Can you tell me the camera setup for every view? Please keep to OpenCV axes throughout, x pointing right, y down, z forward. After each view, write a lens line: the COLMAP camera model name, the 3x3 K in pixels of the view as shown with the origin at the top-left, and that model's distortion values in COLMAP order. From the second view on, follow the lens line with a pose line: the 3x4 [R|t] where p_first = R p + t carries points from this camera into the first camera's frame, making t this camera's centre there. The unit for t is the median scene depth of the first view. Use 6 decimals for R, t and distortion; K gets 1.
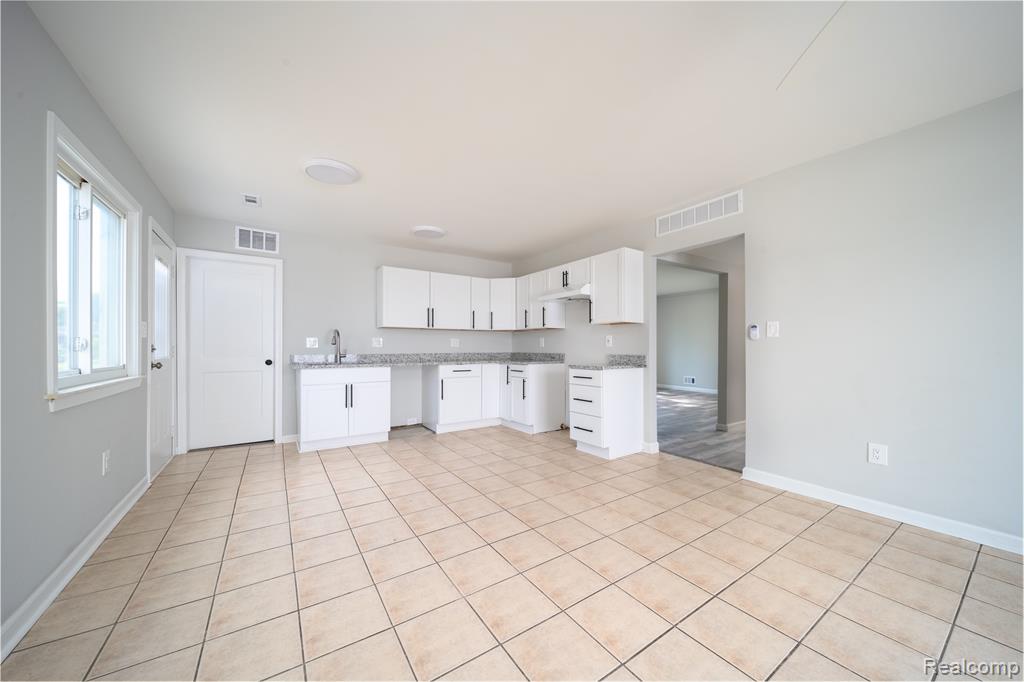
lens RADIAL K [[364.0, 0, 512.0], [0, 364.0, 341.0], [0, 0, 1]] dist [-0.000558, -0.000121]
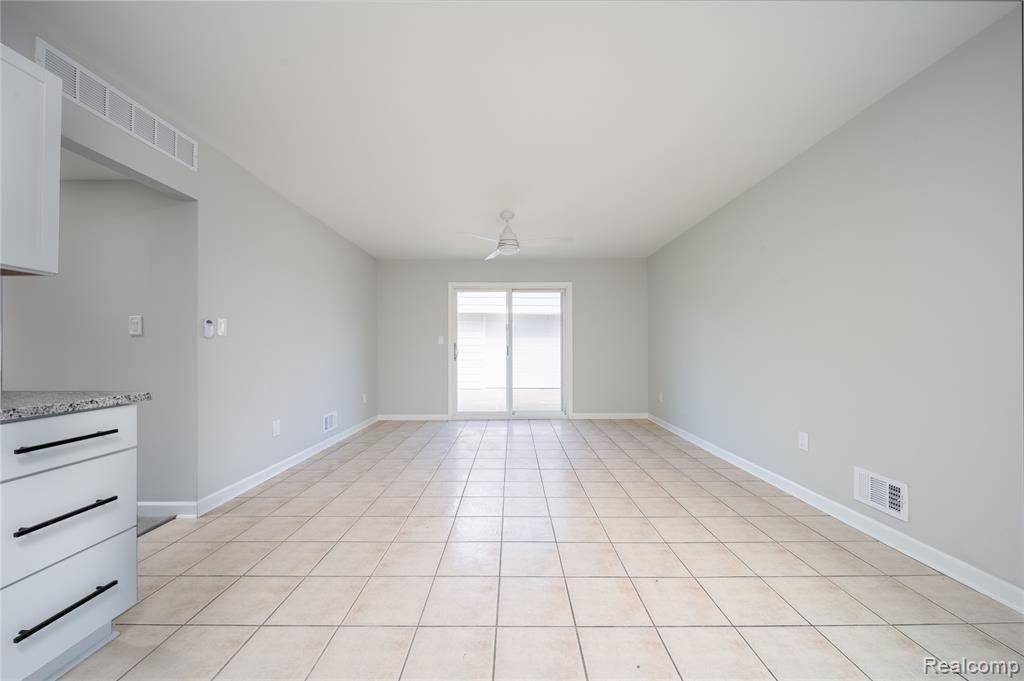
lens RADIAL K [[364.0, 0, 512.0], [0, 364.0, 340.5], [0, 0, 1]] dist [-0.000558, -0.000121]
pose [[-0.828758, 0.013185, 0.559452, -0.362381], [-0.002628, 0.999620, -0.027451, 0.022609], [-0.559601, -0.024220, -0.828408, 1.308624]]
